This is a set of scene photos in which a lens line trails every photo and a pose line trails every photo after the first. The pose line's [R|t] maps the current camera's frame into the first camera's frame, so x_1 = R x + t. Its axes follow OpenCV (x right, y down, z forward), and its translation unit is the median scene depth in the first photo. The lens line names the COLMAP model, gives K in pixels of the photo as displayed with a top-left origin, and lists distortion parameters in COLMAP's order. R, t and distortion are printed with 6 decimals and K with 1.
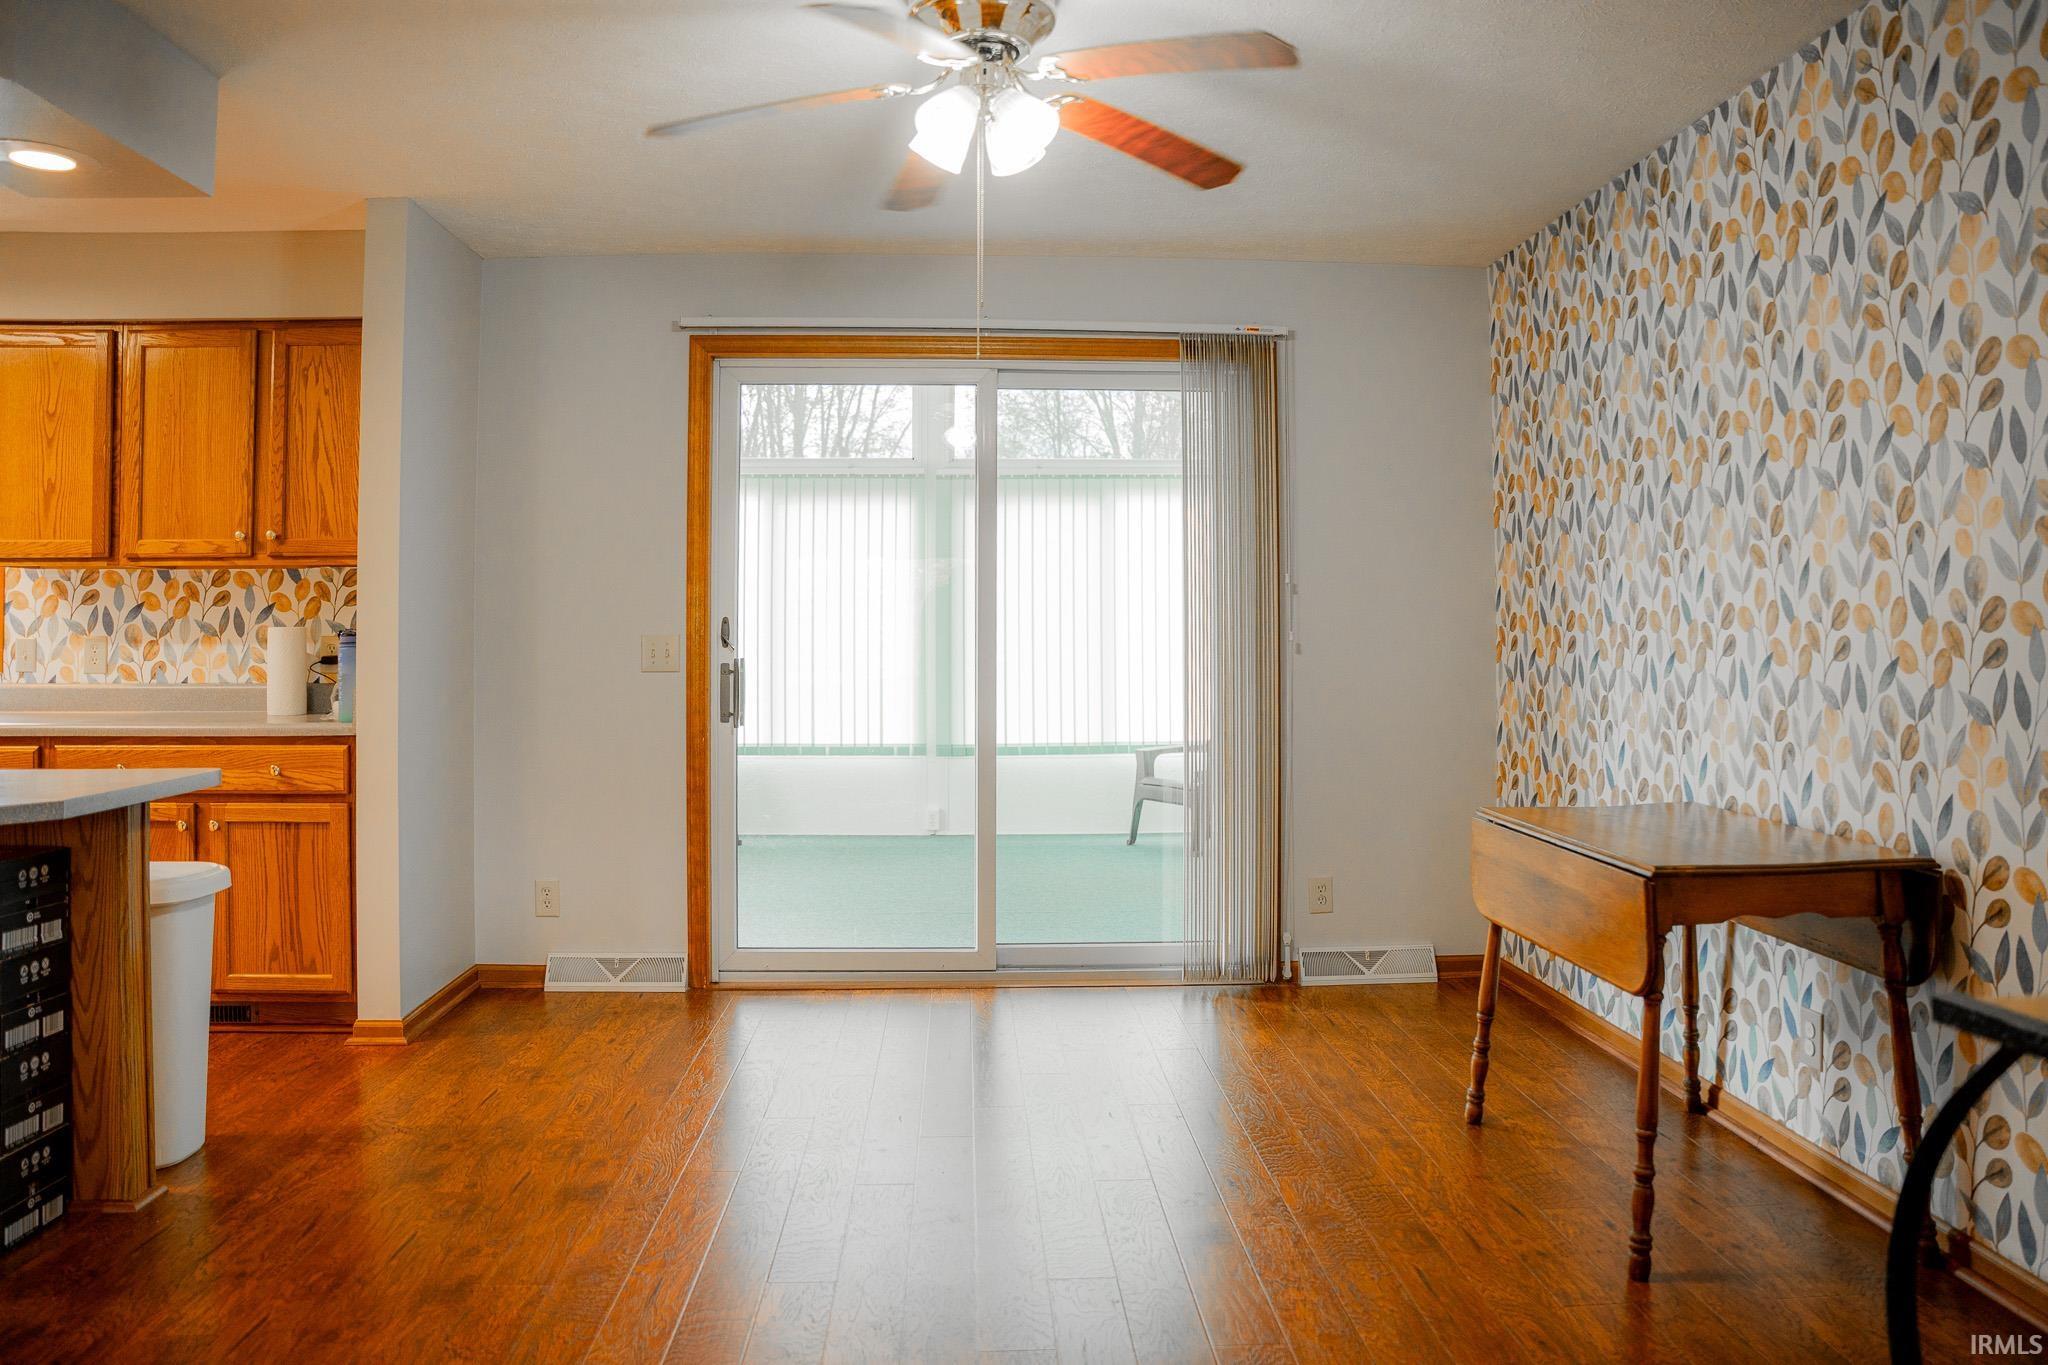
lens RADIAL K [[1464.3, 0, 1032.4], [0, 1464.3, 589.9], [0, 0, 1]] dist [-0.154747, 0.114622]
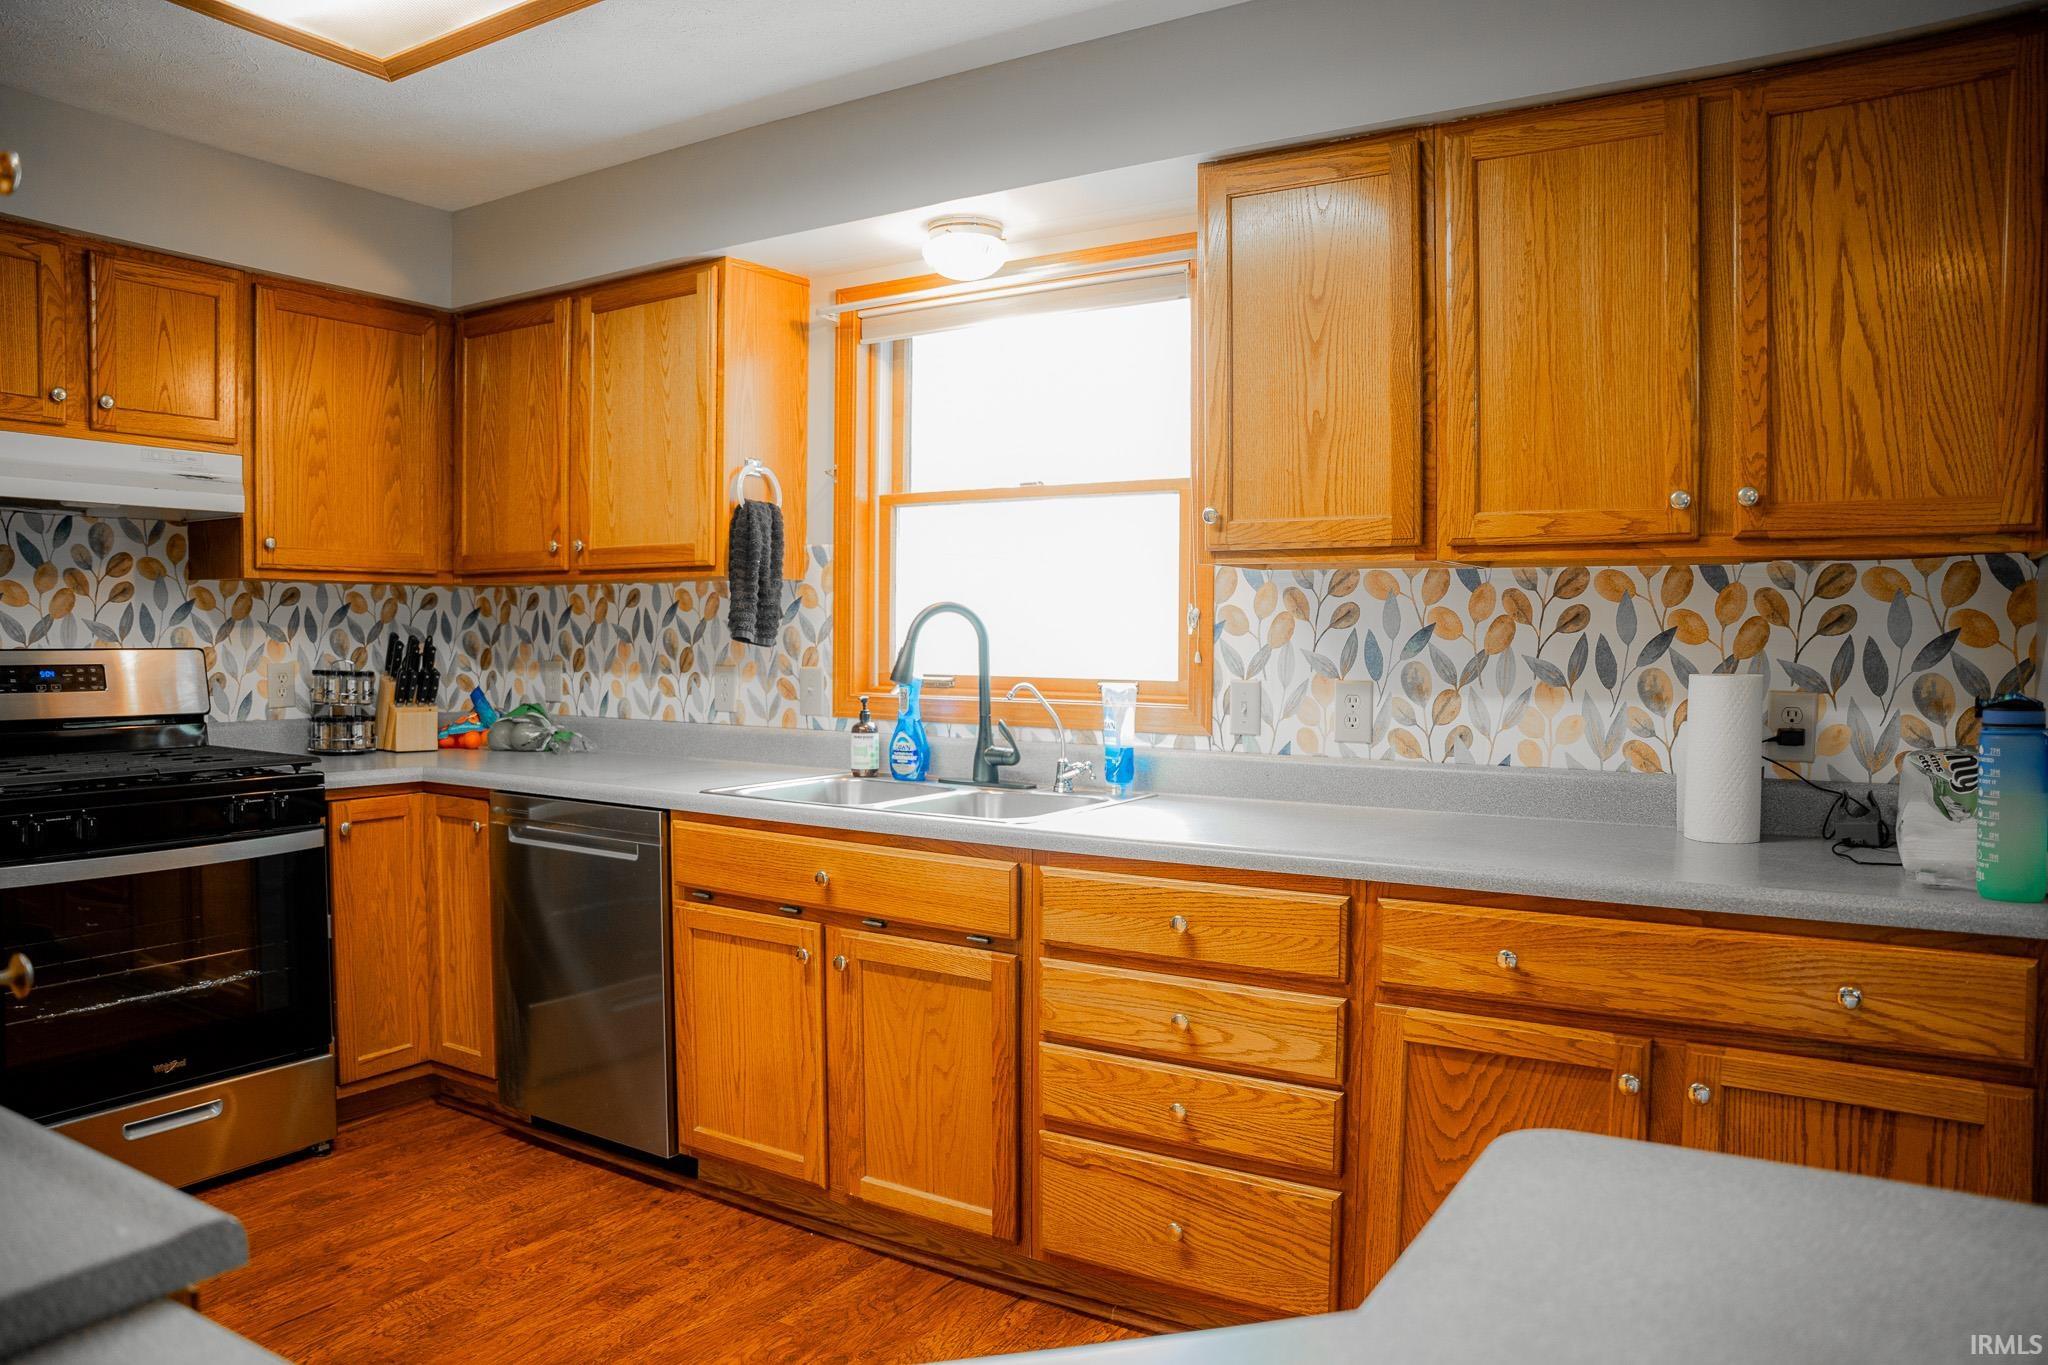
lens RADIAL K [[1417.8, 0, 1024.5], [0, 1417.8, 687.5], [0, 0, 1]] dist [-0.173296, 0.130729]
pose [[0.819538, 0.029872, -0.572246, -0.441310], [0.007790, 0.997967, 0.063251, -0.003215], [0.572972, -0.056294, 0.817639, 0.424507]]
